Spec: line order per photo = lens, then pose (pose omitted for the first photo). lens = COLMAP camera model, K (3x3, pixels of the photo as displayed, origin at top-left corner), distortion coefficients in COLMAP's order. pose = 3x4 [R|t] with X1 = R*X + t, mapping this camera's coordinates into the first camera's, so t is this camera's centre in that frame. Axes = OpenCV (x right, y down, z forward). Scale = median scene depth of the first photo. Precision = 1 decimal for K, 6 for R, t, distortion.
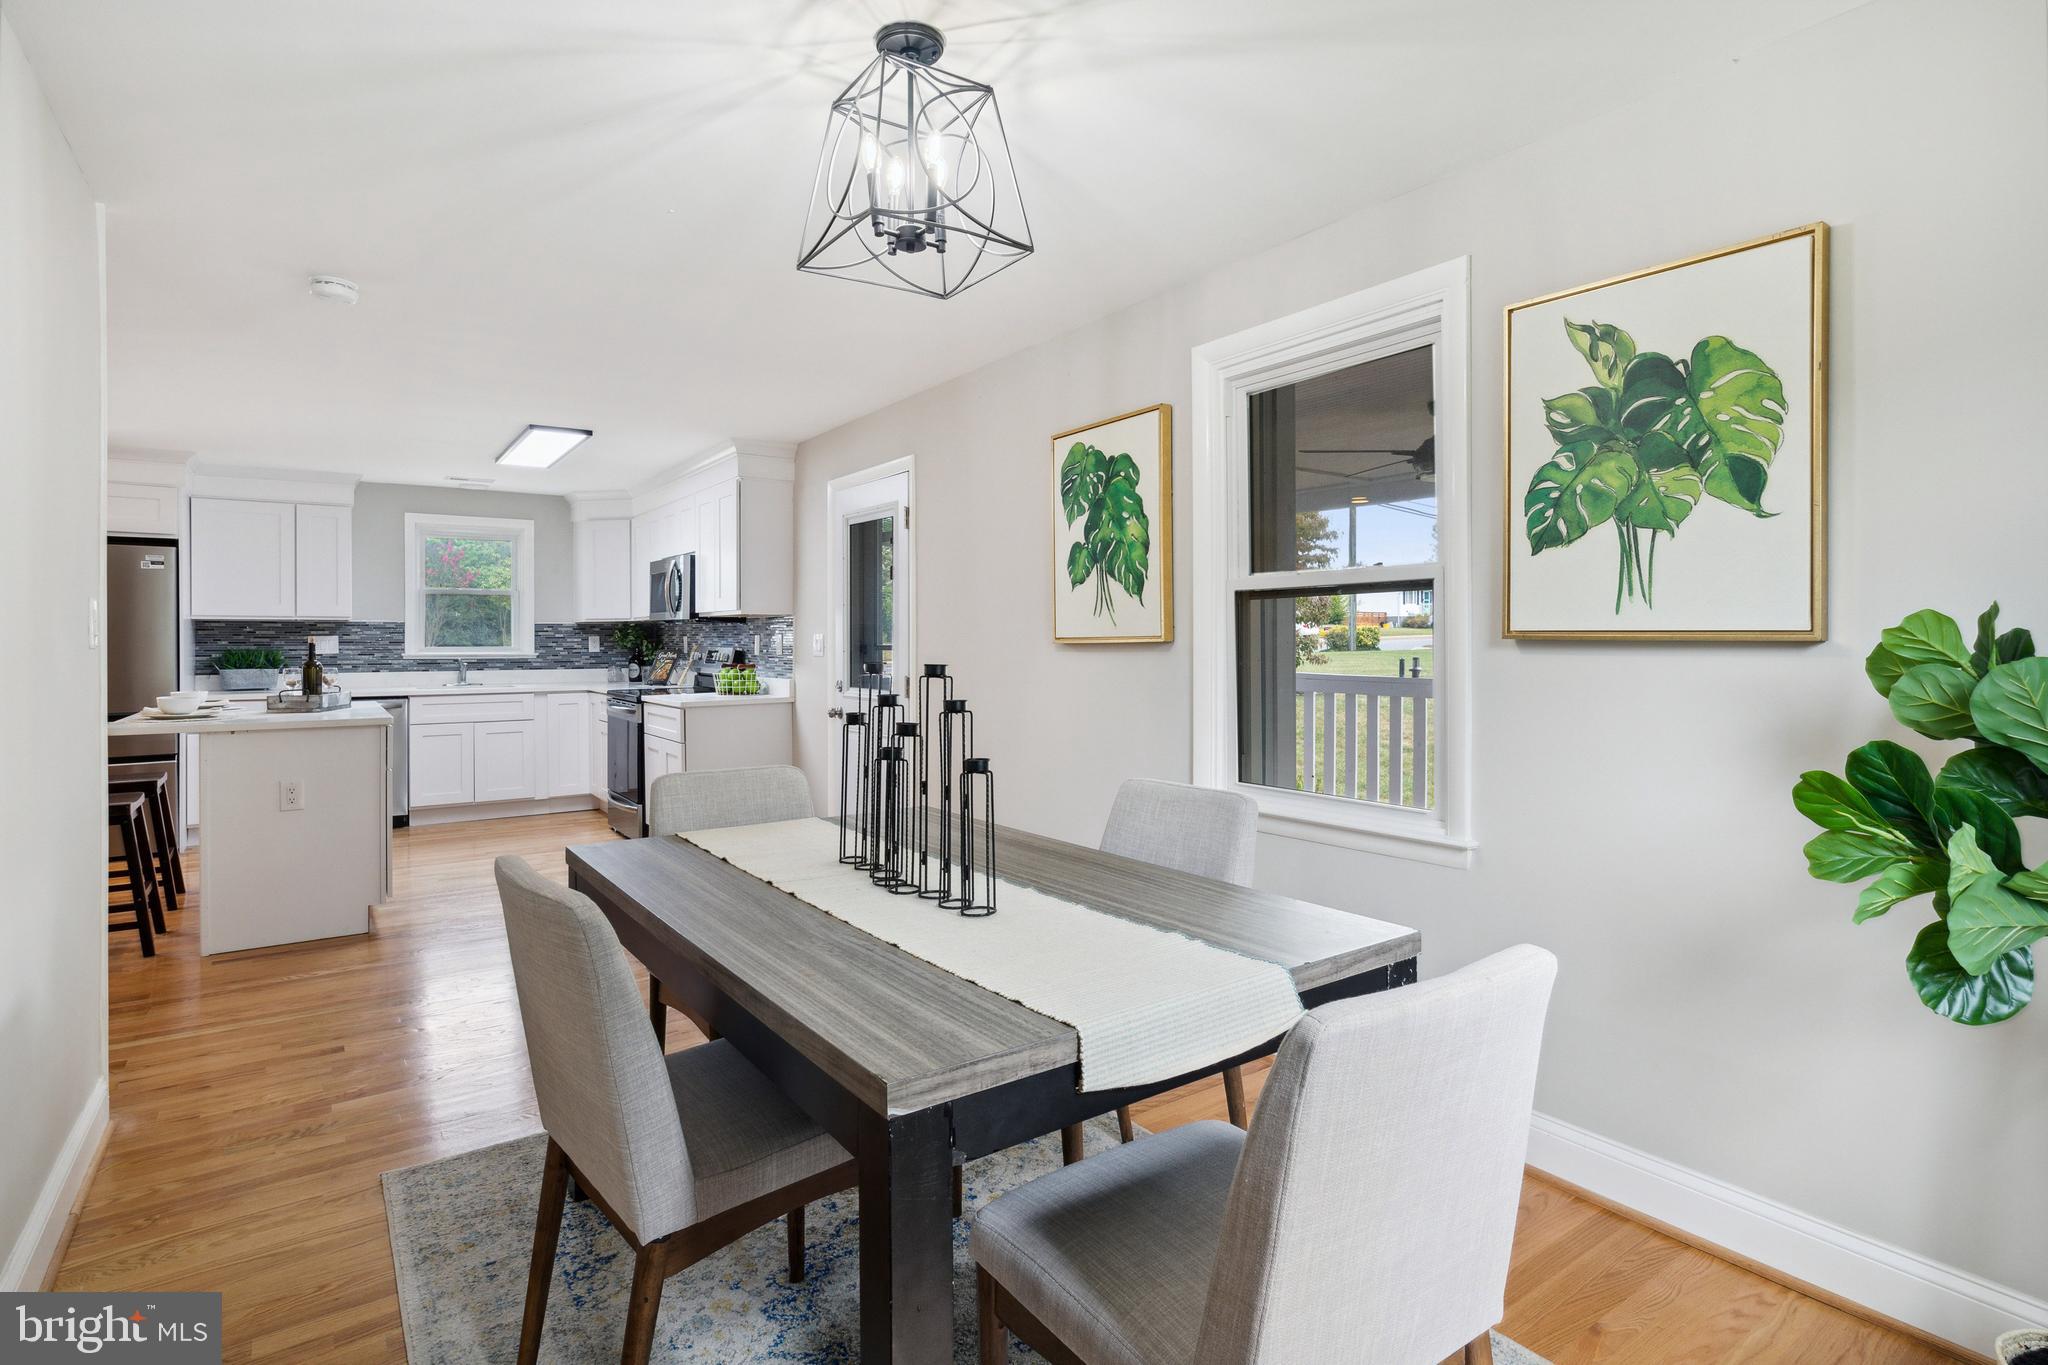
lens RADIAL K [[1025.1, 0, 1029.7], [0, 1025.1, 646.6], [0, 0, 1]] dist [-0.002976, -0.000047]
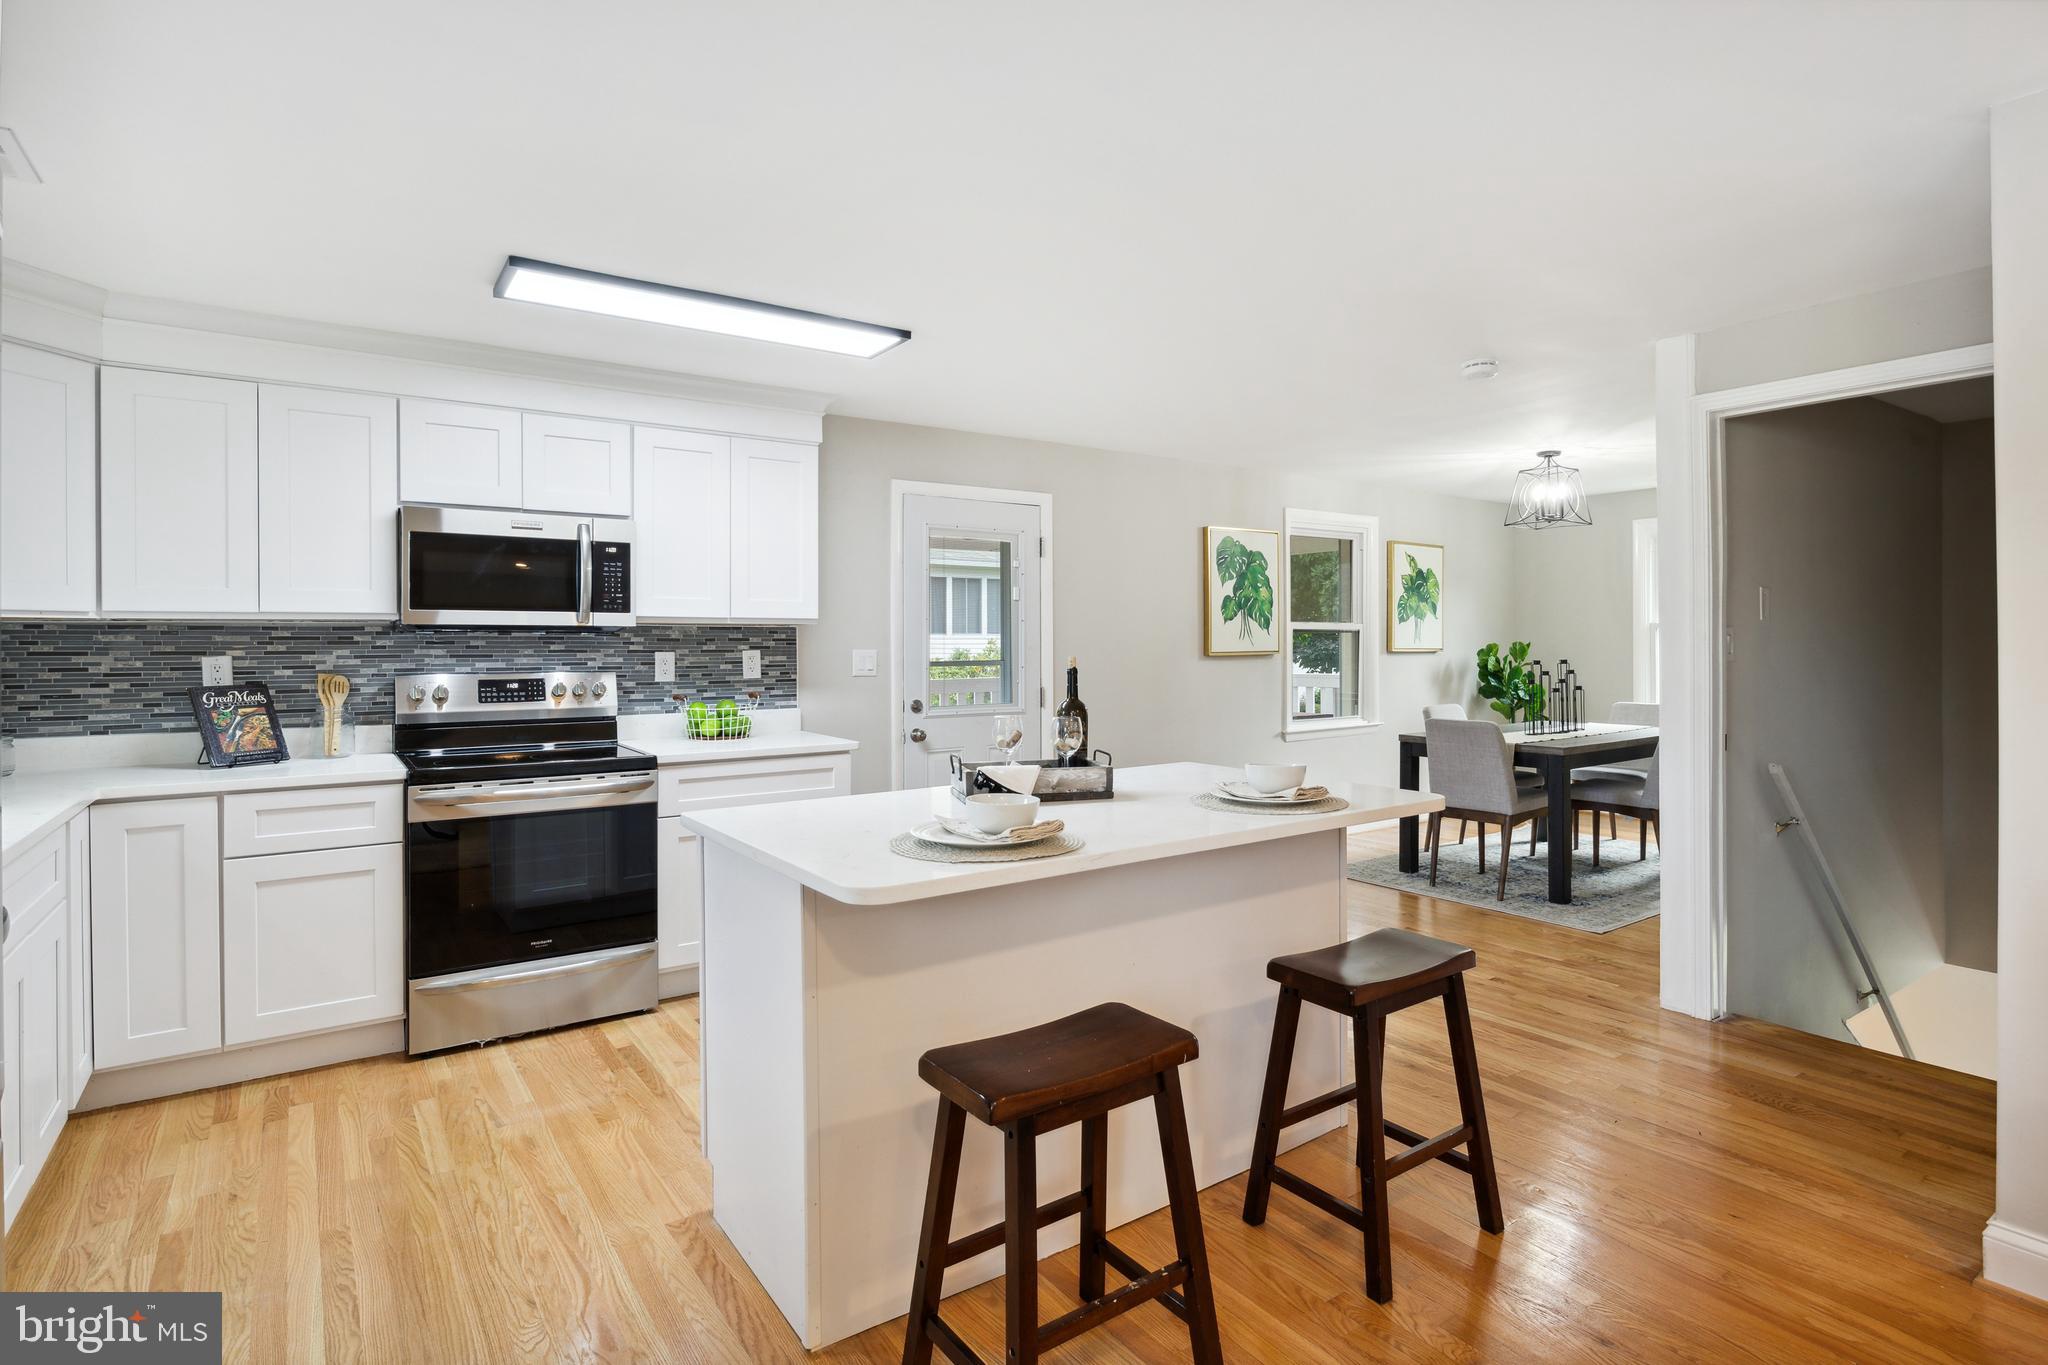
lens RADIAL K [[1025.1, 0, 1029.7], [0, 1025.1, 646.6], [0, 0, 1]] dist [-0.002976, -0.000047]
pose [[0.002817, 0.001290, 0.999995, -0.951243], [0.011808, 0.999929, -0.001323, -0.011207], [-0.999926, 0.011812, 0.002802, 0.768418]]
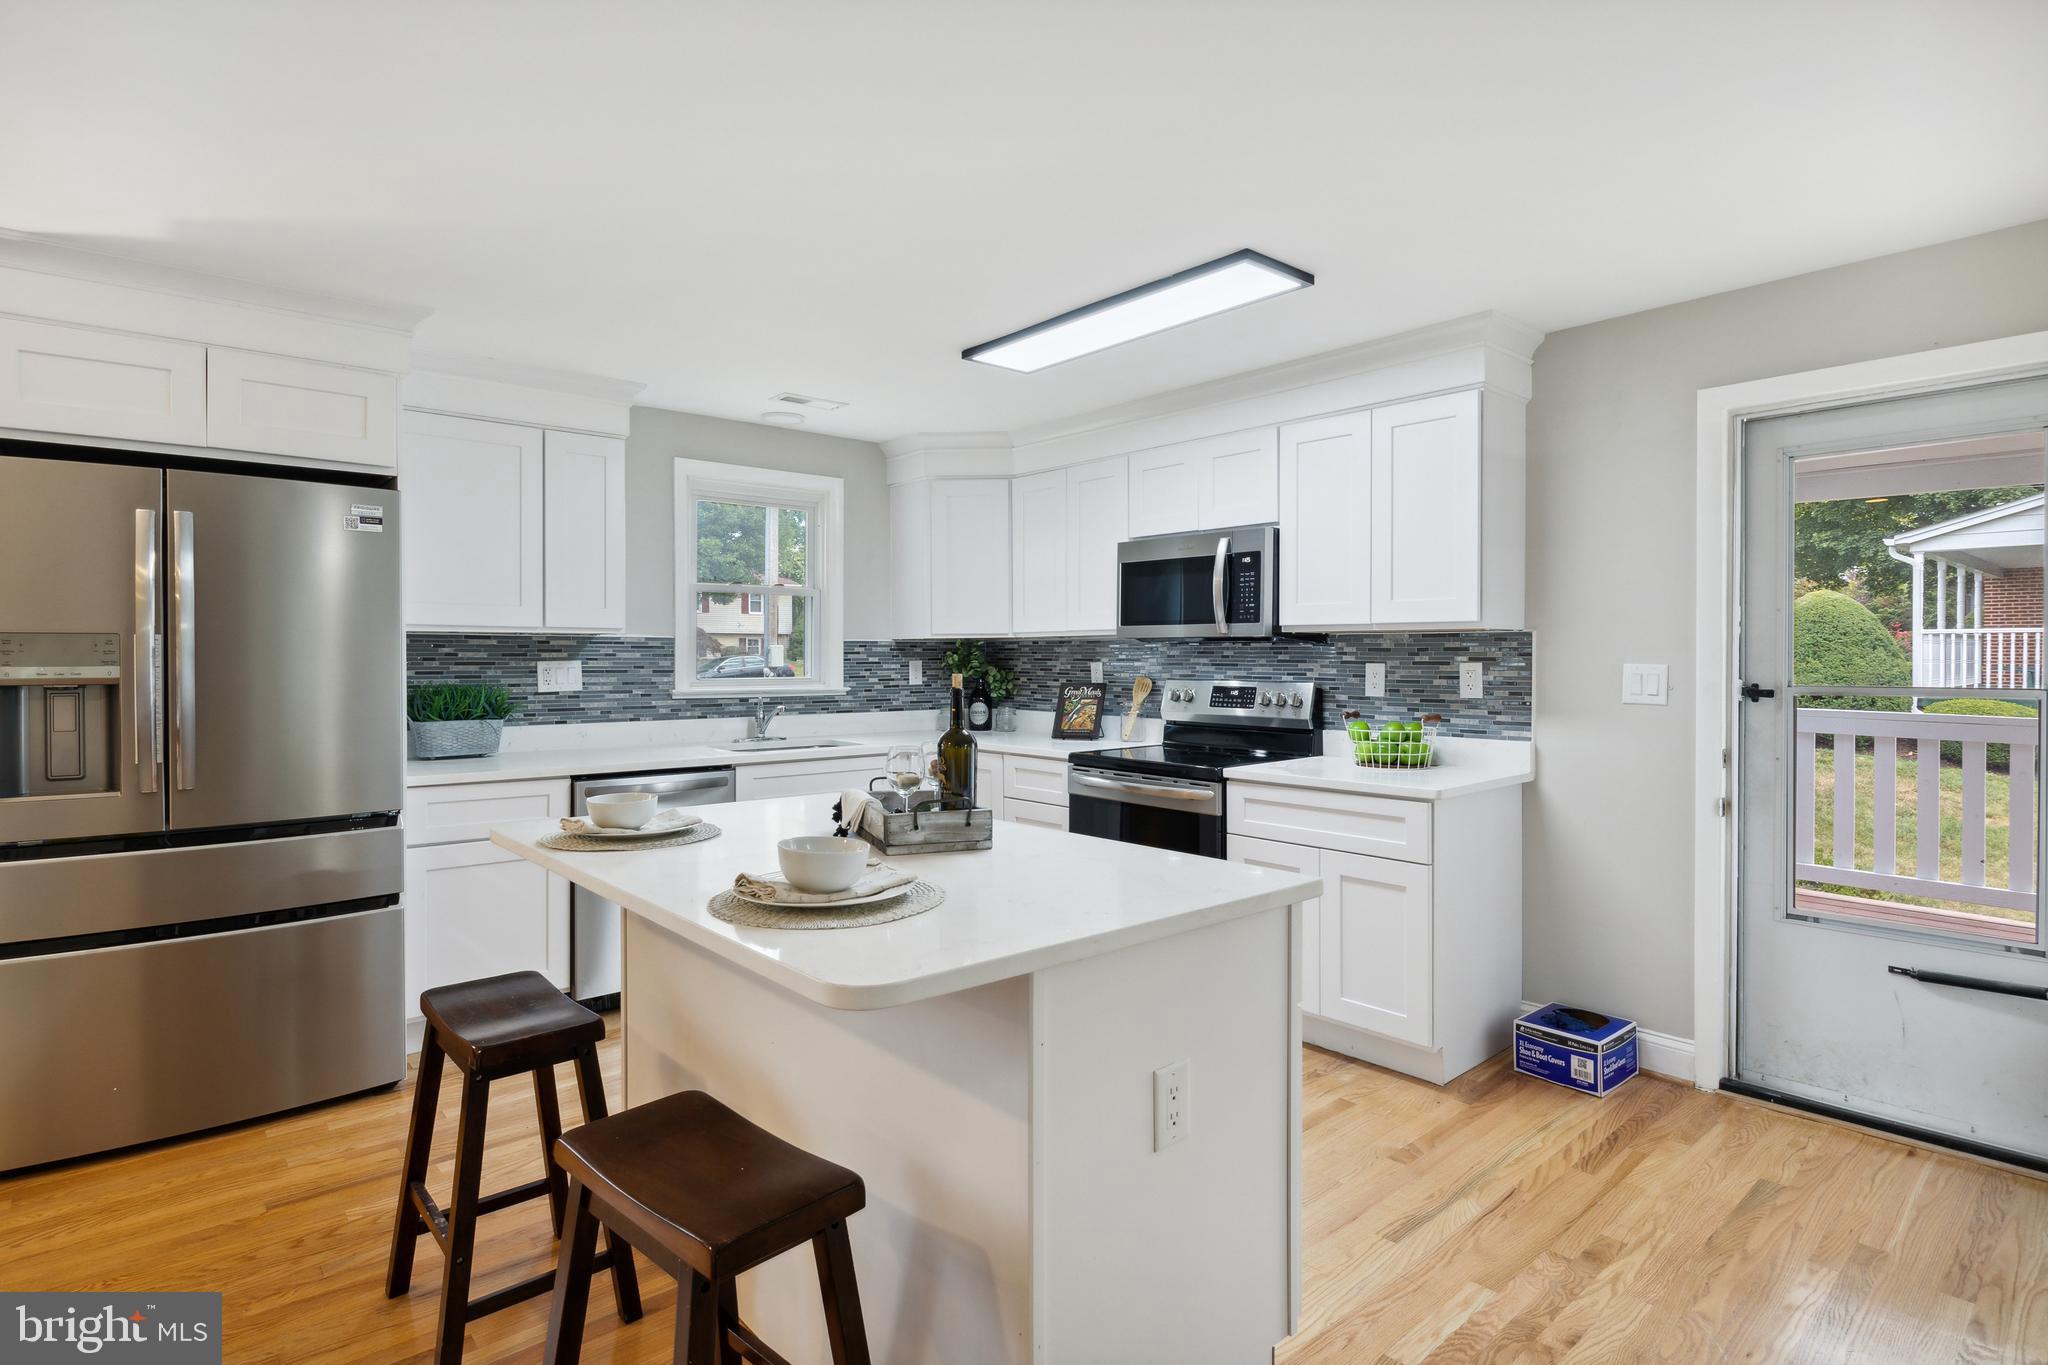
lens RADIAL K [[1048.8, 0, 1023.2], [0, 1048.8, 671.4], [0, 0, 1]] dist [-0.004552, -0.000284]
pose [[0.994385, 0.002028, 0.105804, -0.543620], [-0.002815, 0.999969, 0.007287, -0.010573], [-0.105786, -0.007544, 0.994360, 0.417428]]
